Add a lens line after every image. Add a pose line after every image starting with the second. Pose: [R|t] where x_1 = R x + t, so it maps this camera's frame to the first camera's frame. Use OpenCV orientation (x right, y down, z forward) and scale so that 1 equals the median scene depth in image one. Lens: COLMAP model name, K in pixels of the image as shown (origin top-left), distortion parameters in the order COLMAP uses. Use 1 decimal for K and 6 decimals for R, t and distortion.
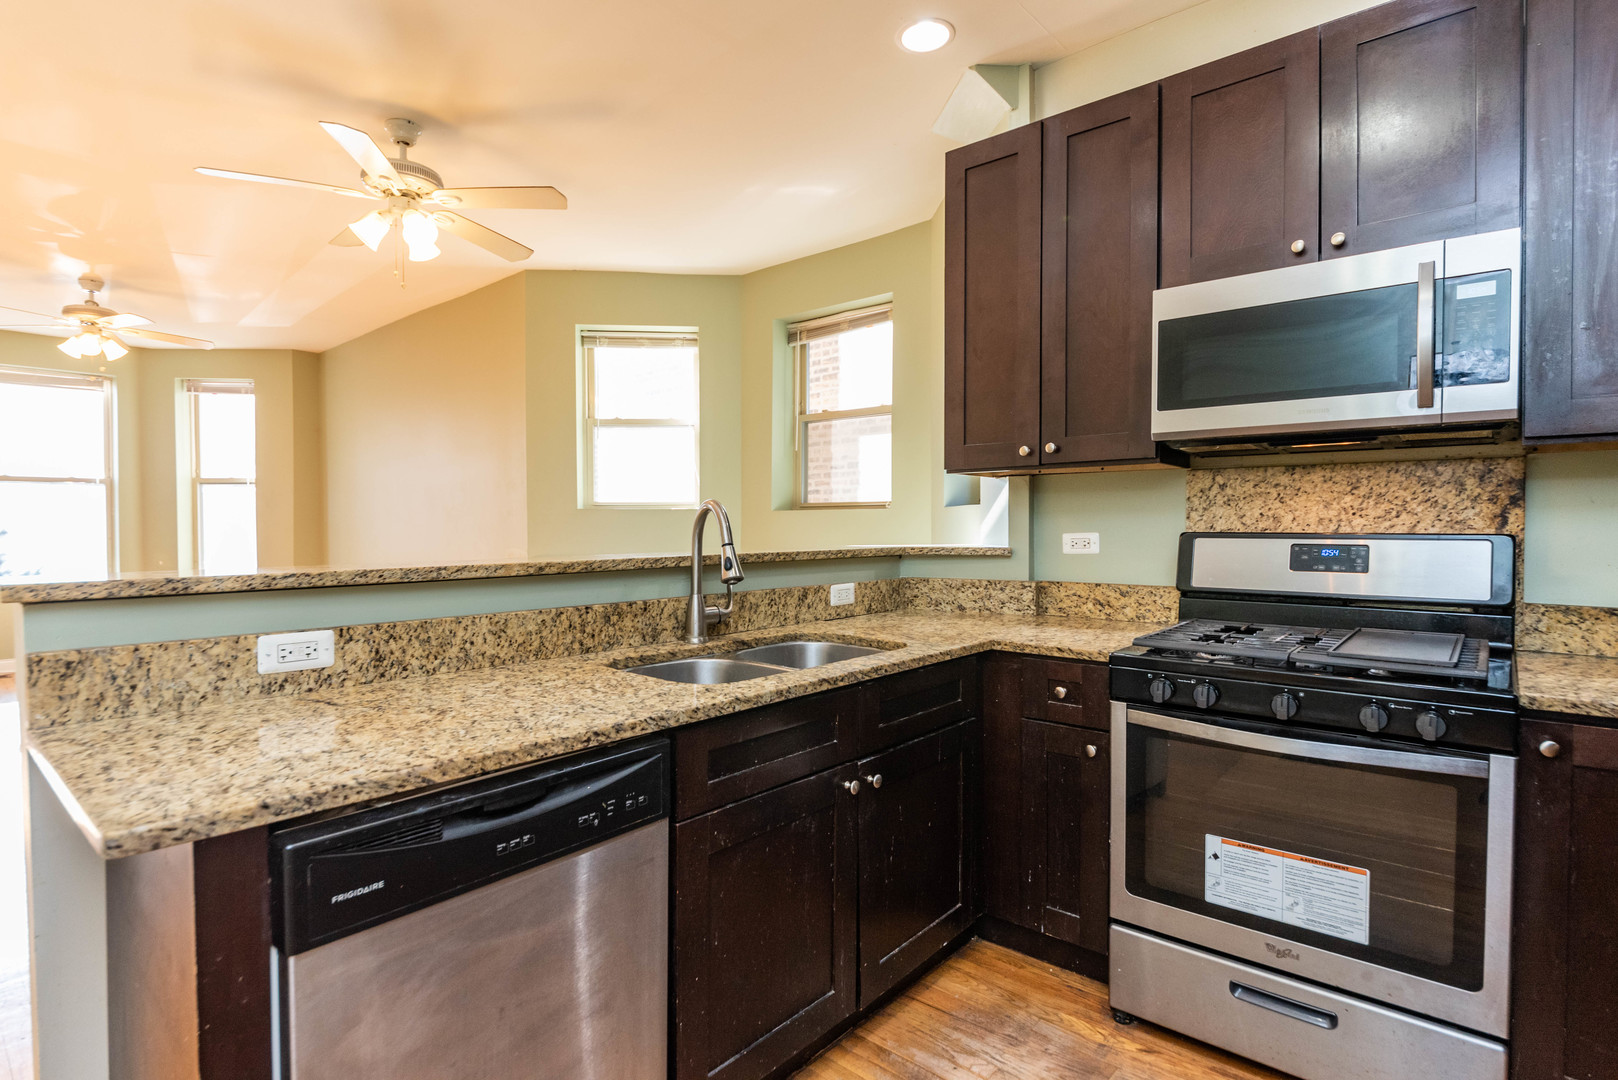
lens RADIAL K [[808.0, 0, 808.7], [0, 808.0, 537.8], [0, 0, 1]] dist [-0.003777, -0.001583]
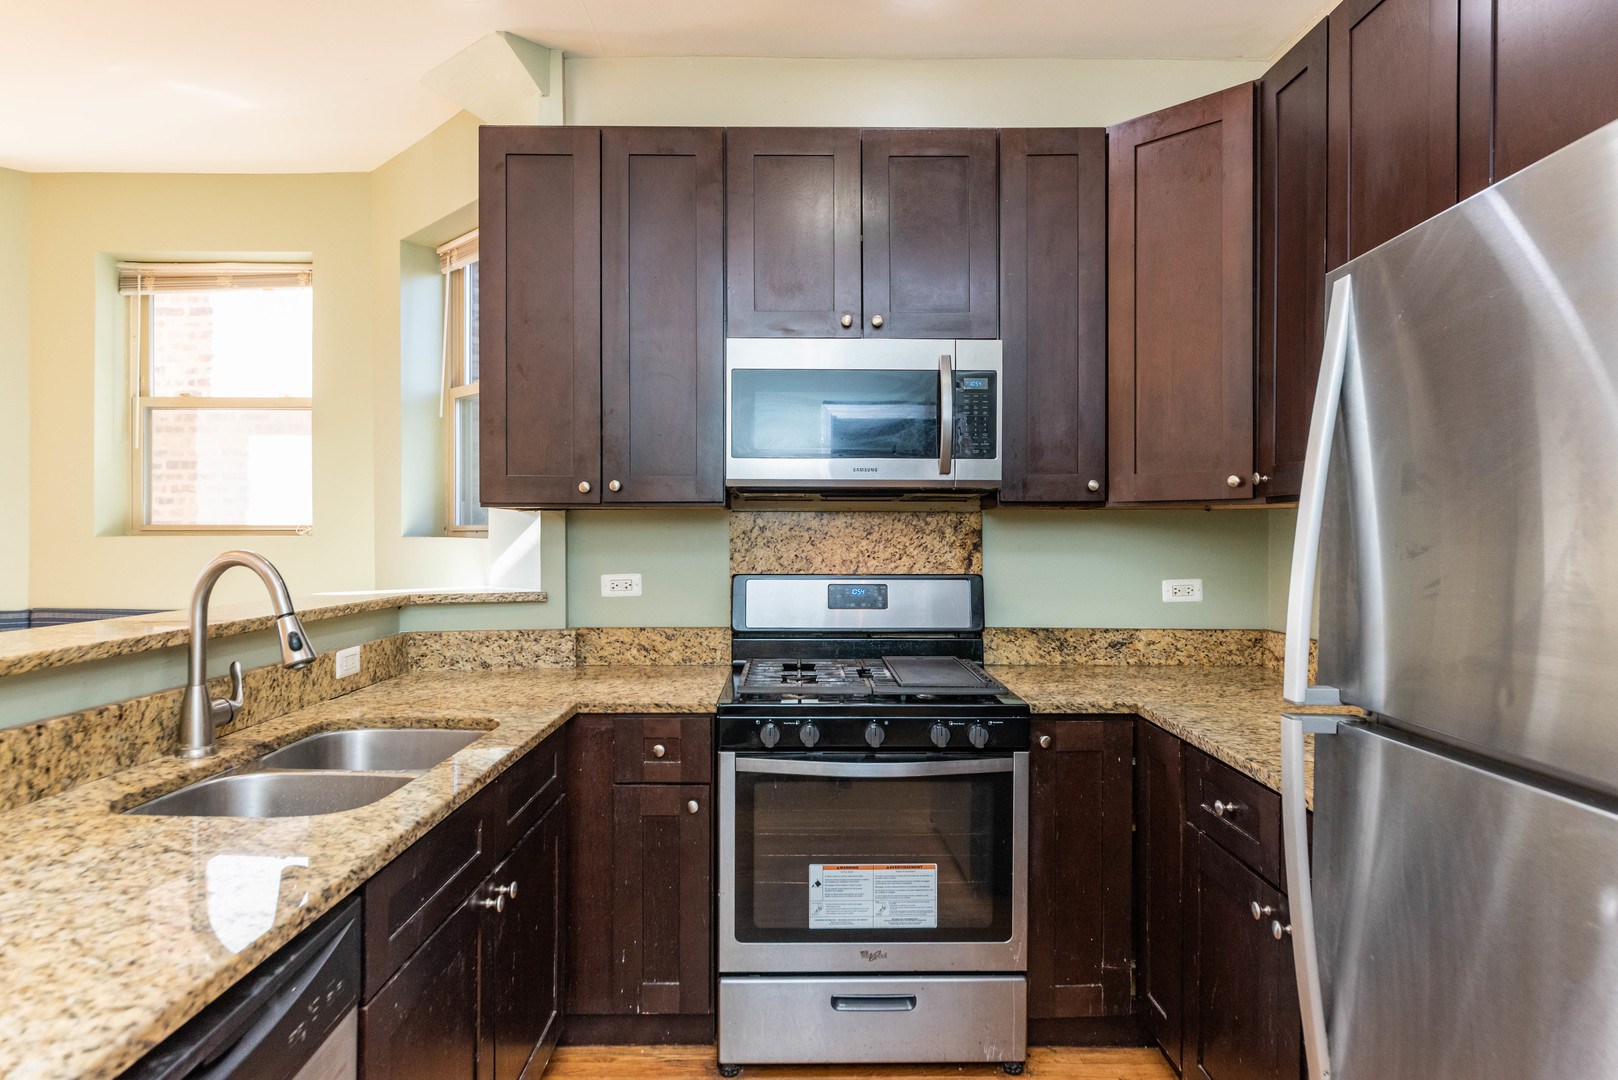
lens RADIAL K [[950.4, 0, 809.0], [0, 950.4, 540.0], [0, 0, 1]] dist [0.001645, -0.001076]
pose [[0.754492, -0.000971, 0.656308, -0.293467], [0.009532, 0.999910, -0.009478, -0.043942], [-0.656240, 0.013407, 0.754433, 0.043534]]
